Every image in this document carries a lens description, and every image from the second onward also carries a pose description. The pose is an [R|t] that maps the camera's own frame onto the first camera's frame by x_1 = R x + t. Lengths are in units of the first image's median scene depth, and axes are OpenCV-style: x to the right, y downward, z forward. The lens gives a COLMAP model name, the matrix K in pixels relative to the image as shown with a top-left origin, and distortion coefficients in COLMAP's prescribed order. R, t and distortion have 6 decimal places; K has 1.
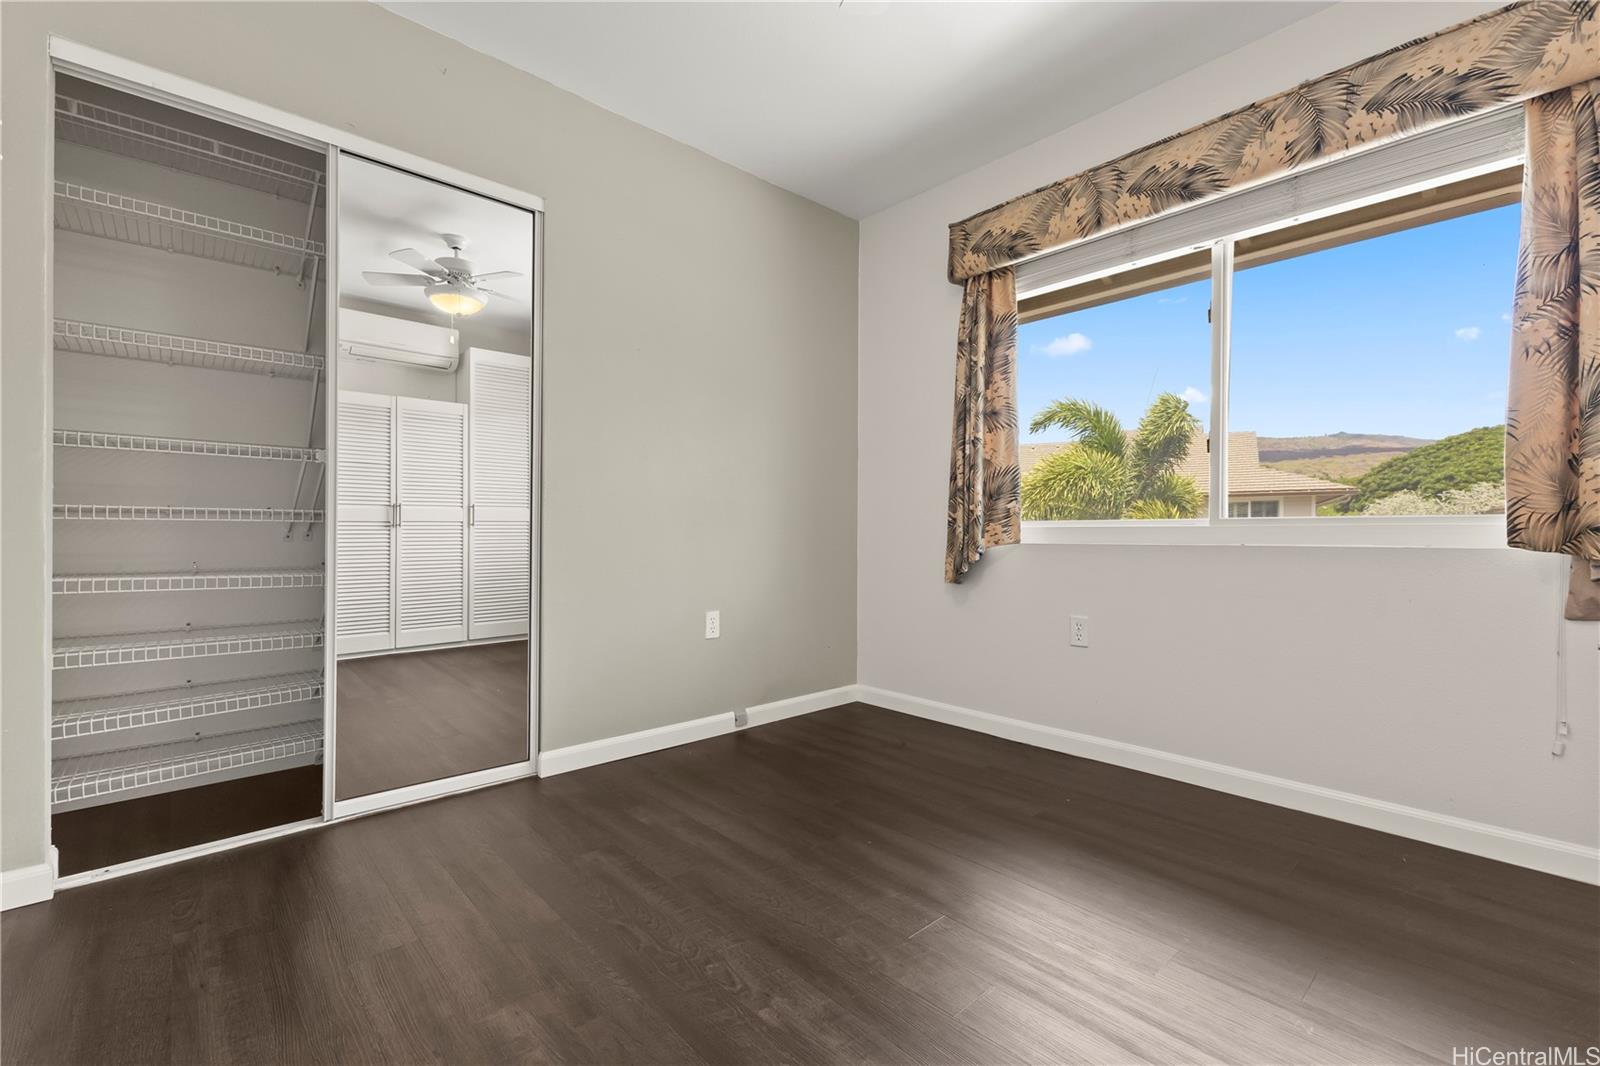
lens RADIAL K [[676.1, 0, 791.5], [0, 676.1, 528.0], [0, 0, 1]] dist [-0.000270, -0.001299]
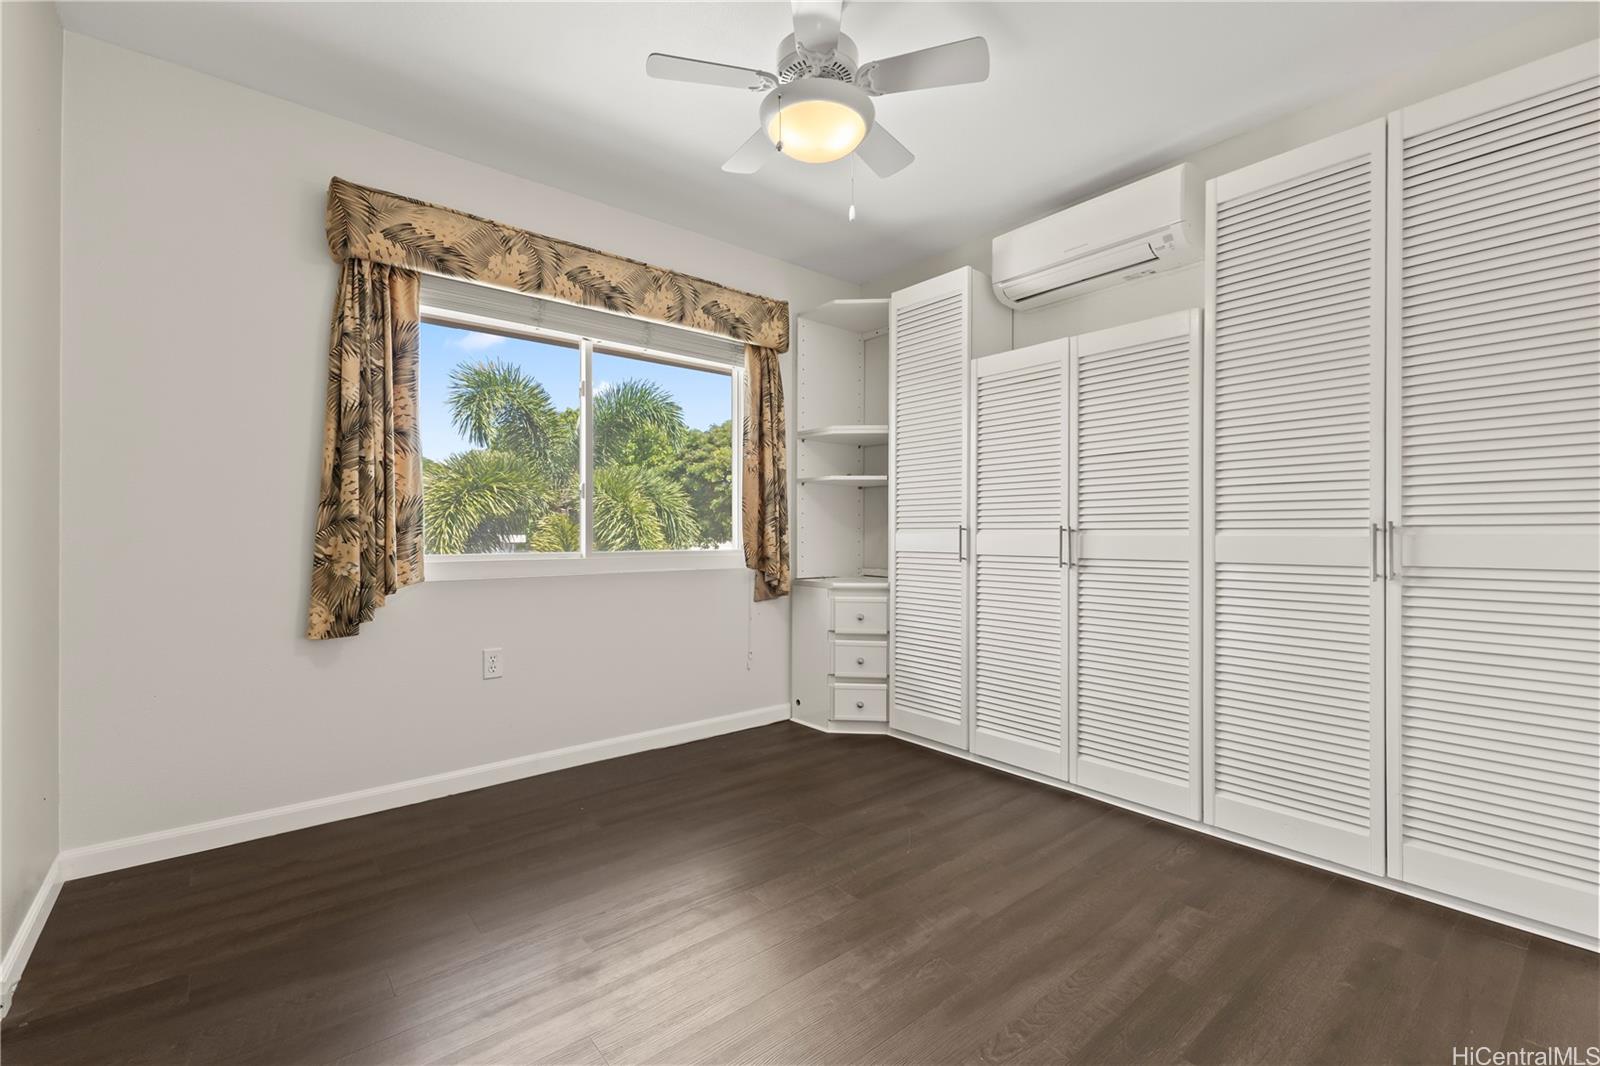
lens RADIAL K [[676.1, 0, 802.0], [0, 676.1, 536.1], [0, 0, 1]] dist [-0.000270, -0.001299]
pose [[0.045637, 0.003148, 0.998953, -0.579458], [0.000660, 0.999995, -0.003181, -0.037583], [-0.998958, 0.000805, 0.045634, 0.481321]]
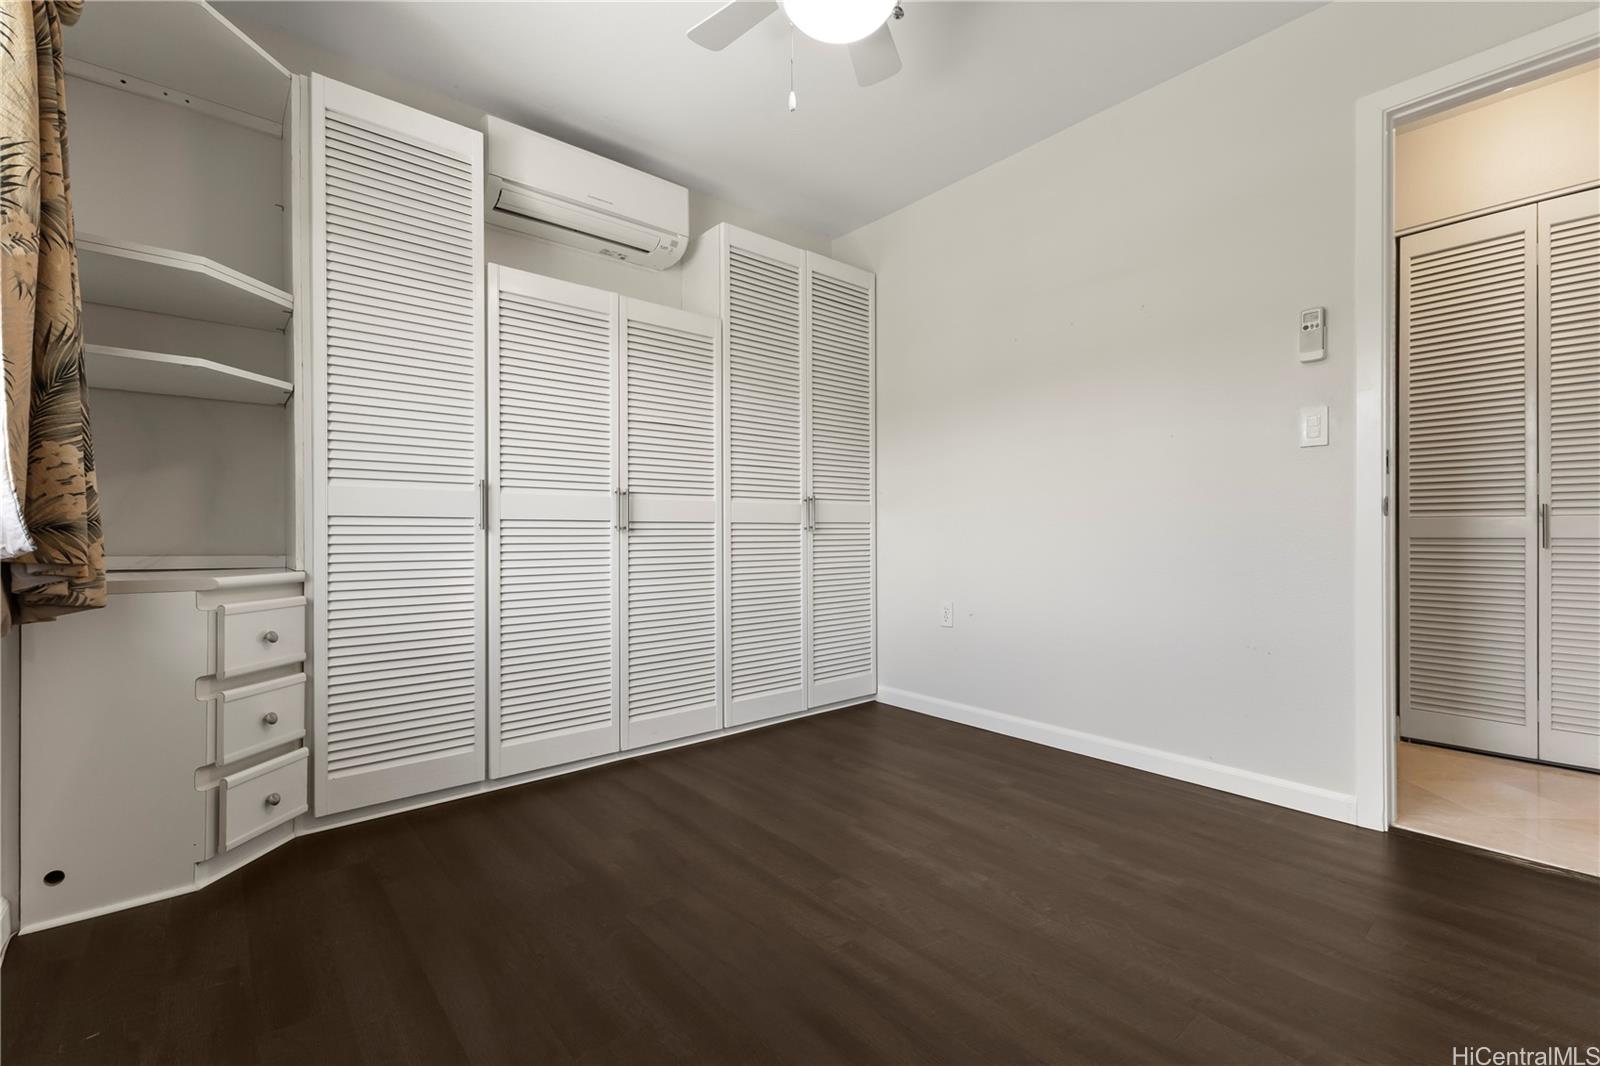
lens RADIAL K [[676.1, 0, 811.0], [0, 676.1, 537.1], [0, 0, 1]] dist [-0.000270, -0.001299]
pose [[-0.999666, 0.008183, 0.024524, 0.136471], [0.008322, 0.999950, 0.005565, 0.011212], [-0.024478, 0.005767, -0.999684, 1.096106]]
